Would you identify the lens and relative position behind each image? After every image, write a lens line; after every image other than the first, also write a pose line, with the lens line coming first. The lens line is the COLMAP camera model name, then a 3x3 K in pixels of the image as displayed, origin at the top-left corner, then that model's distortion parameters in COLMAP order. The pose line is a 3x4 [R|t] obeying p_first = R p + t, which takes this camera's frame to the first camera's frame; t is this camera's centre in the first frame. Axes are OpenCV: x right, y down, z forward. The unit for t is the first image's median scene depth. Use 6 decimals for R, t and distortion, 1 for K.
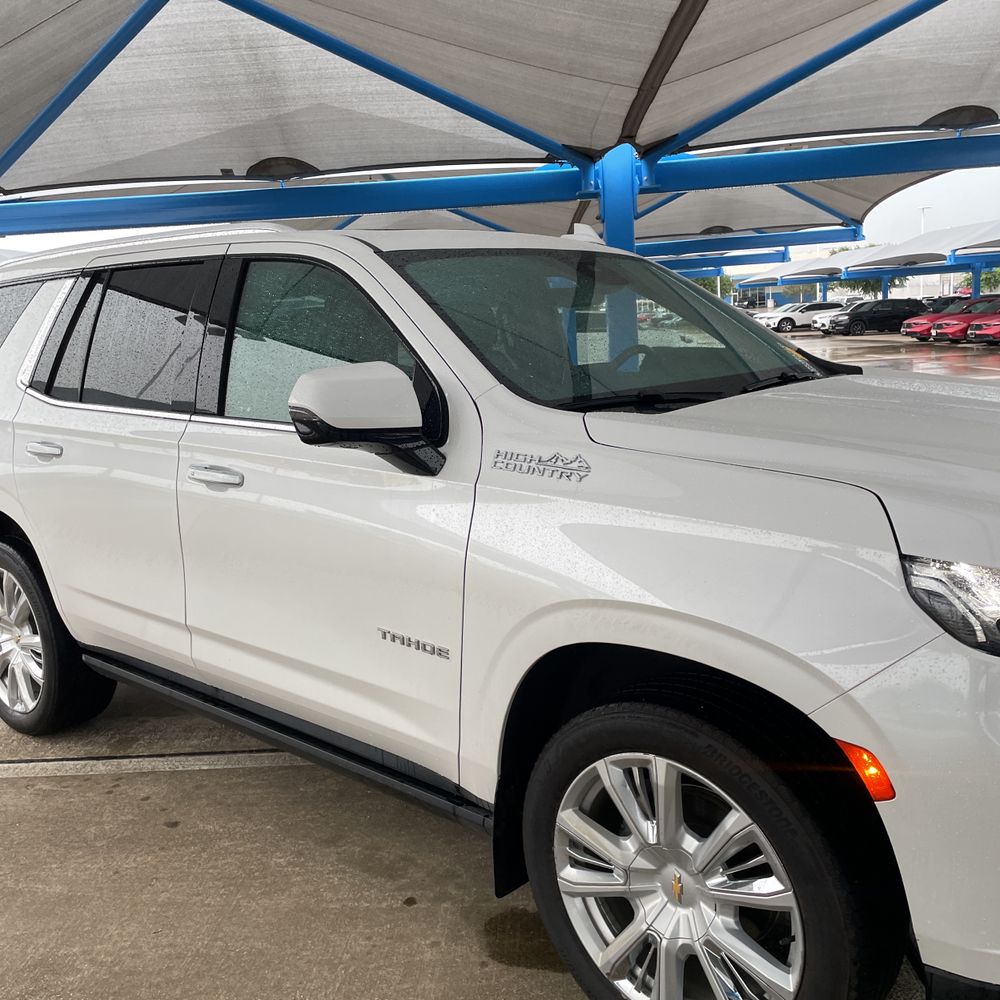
lens RADIAL K [[999.8, 0, 503.8], [0, 999.8, 491.9], [0, 0, 1]] dist [0.084384, -0.111788]
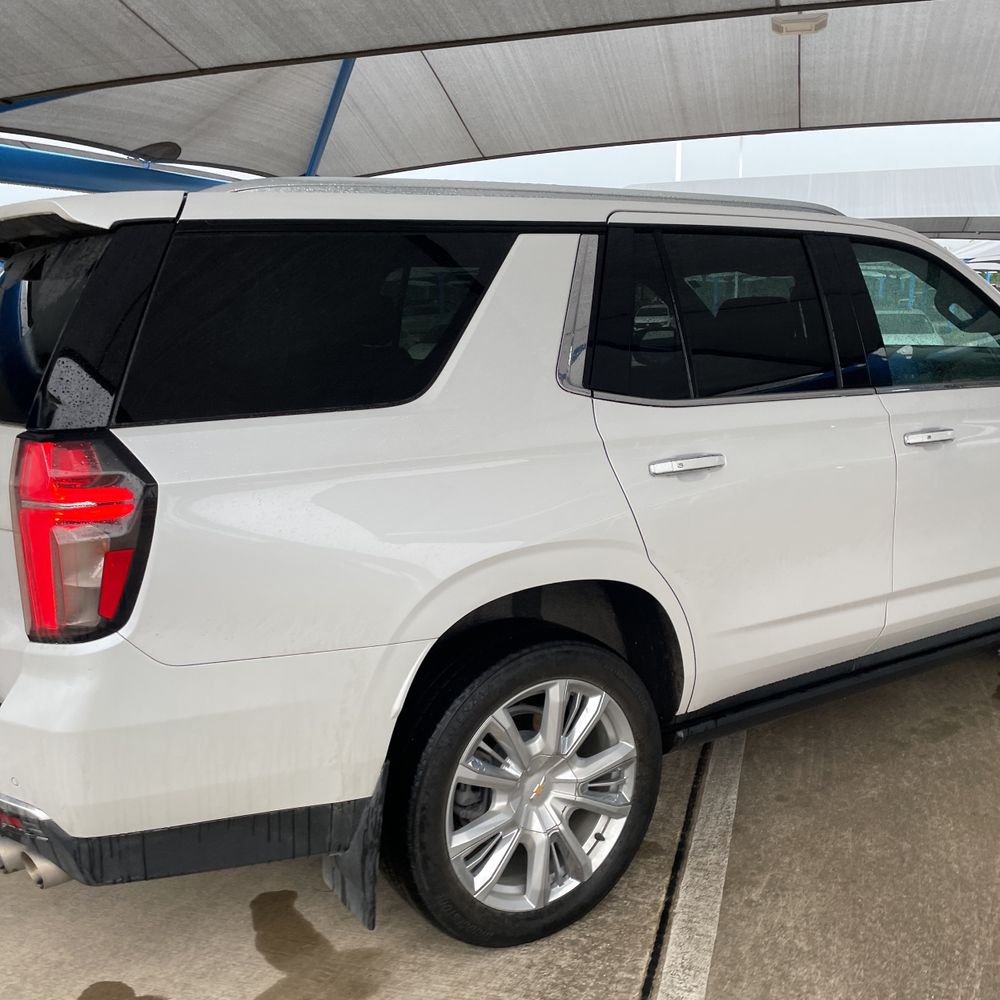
lens RADIAL K [[1014.0, 0, 493.8], [0, 1014.0, 519.6], [0, 0, 1]] dist [0.079503, -0.090542]
pose [[0.261688, -0.155619, 0.952524, -1.728204], [0.176929, 0.977926, 0.111161, -0.158444], [-0.948797, 0.139440, 0.283445, 1.328909]]
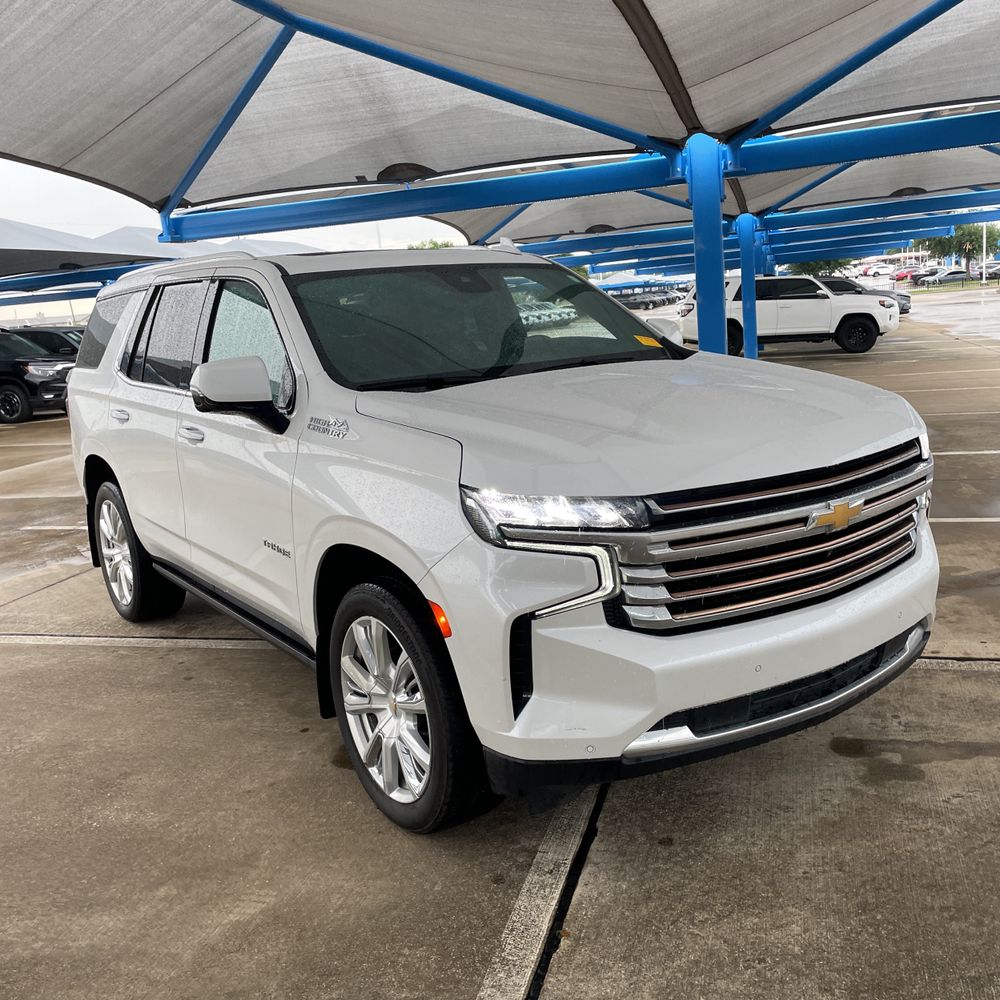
lens RADIAL K [[994.9, 0, 493.4], [0, 994.9, 515.9], [0, 0, 1]] dist [0.086403, -0.121007]
pose [[0.969484, 0.028958, -0.243437, 0.562855], [-0.016010, 0.998358, 0.055001, 0.017089], [0.244630, -0.049425, 0.968356, -0.339223]]
